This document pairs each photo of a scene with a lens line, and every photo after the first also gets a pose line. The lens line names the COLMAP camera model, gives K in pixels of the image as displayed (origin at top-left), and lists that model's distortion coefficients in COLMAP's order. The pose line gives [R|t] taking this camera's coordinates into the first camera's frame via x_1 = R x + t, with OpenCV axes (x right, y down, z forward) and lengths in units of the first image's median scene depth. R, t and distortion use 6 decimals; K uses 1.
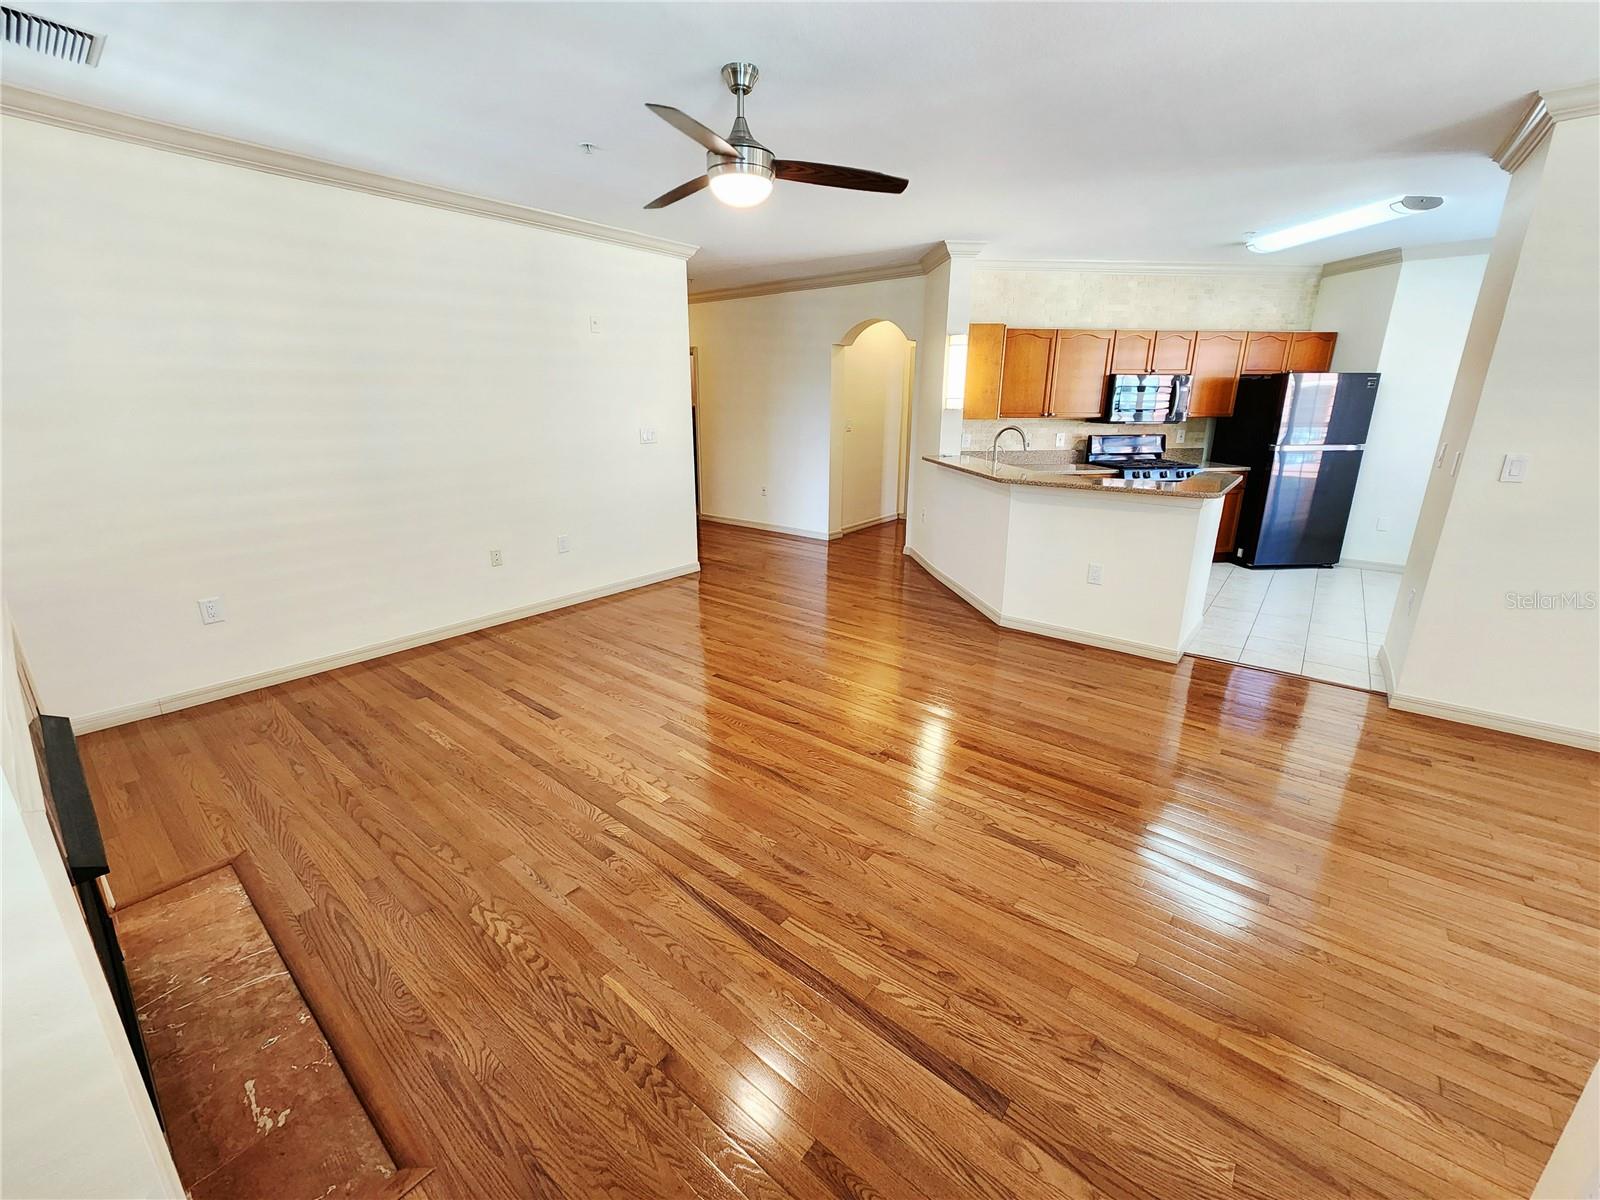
lens RADIAL K [[651.5, 0, 791.4], [0, 651.5, 588.1], [0, 0, 1]] dist [-0.001376, 0.000260]
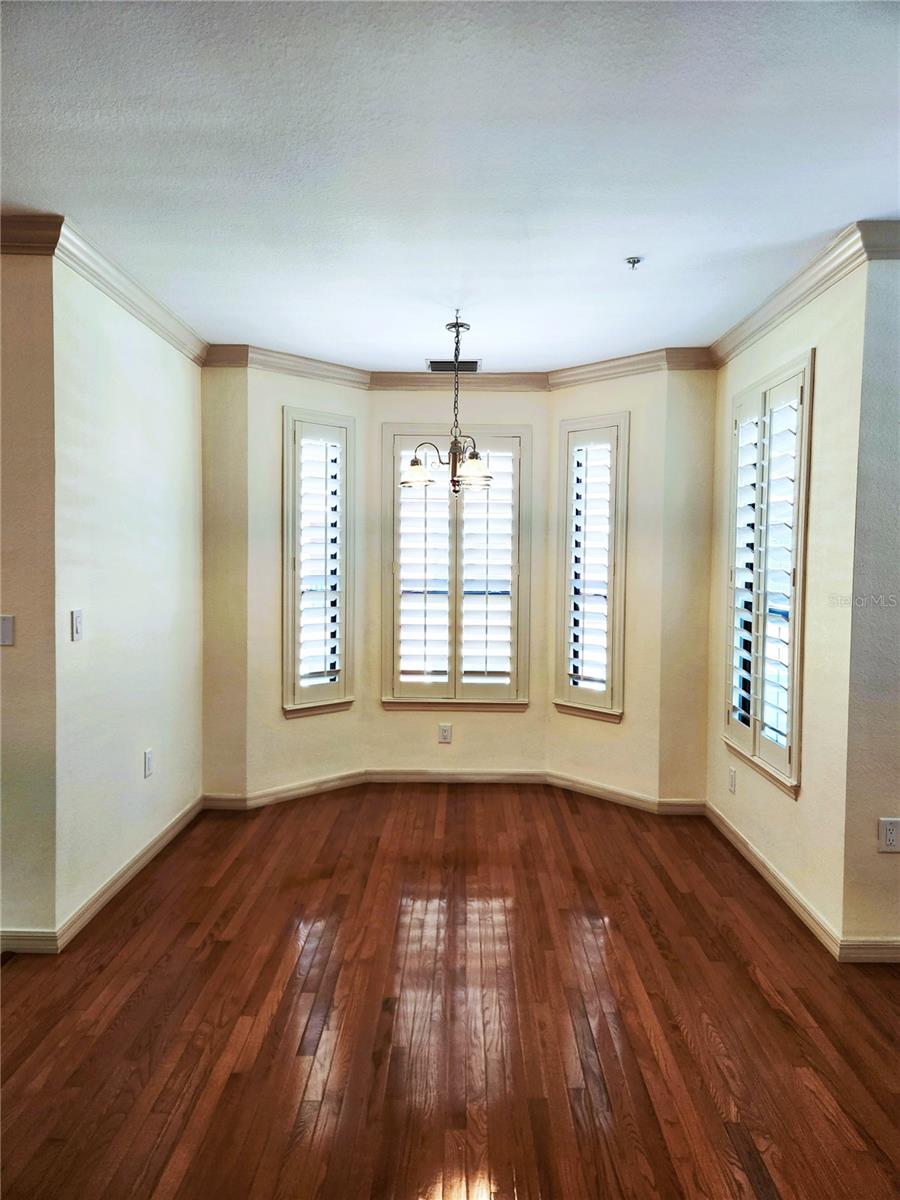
lens RADIAL K [[810.6, 0, 454.9], [0, 810.6, 595.2], [0, 0, 1]] dist [0.066338, 0.000818]
pose [[-0.626829, -0.046280, 0.777781, -0.069217], [0.208297, 0.951948, 0.224515, -0.303009], [-0.750798, 0.302742, -0.587069, 1.035135]]
